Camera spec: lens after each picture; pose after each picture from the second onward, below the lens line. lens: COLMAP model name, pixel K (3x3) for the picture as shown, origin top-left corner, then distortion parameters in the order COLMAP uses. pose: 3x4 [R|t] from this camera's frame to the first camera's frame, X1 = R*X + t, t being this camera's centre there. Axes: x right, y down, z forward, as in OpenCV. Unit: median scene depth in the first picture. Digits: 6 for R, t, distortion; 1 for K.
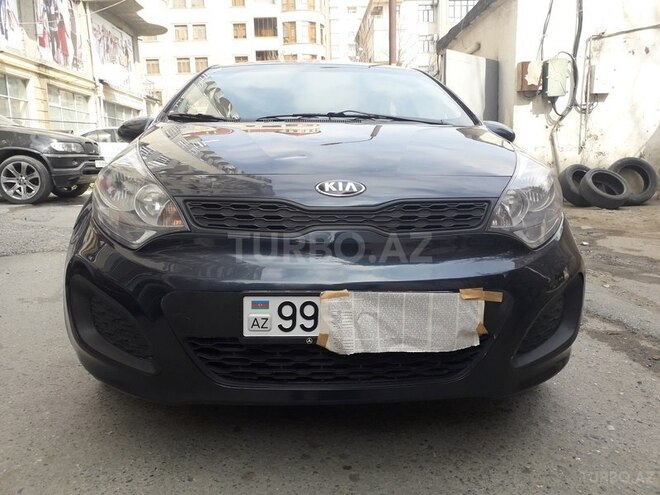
lens RADIAL K [[574.5, 0, 330.7], [0, 574.5, 249.4], [0, 0, 1]] dist [-0.003339, 0.000496]
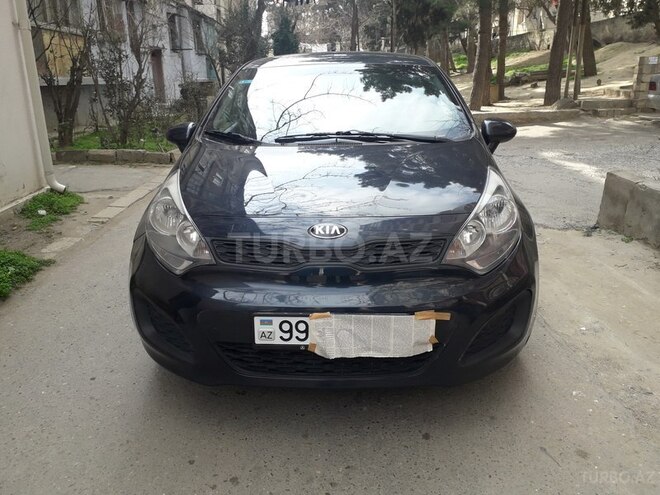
lens RADIAL K [[574.5, 0, 329.8], [0, 574.5, 248.8], [0, 0, 1]] dist [-0.003339, 0.000496]
pose [[0.994221, 0.007653, -0.107084, 0.171946], [0.008628, 0.988533, 0.150761, -0.279392], [0.107009, -0.150814, 0.982753, -0.302873]]
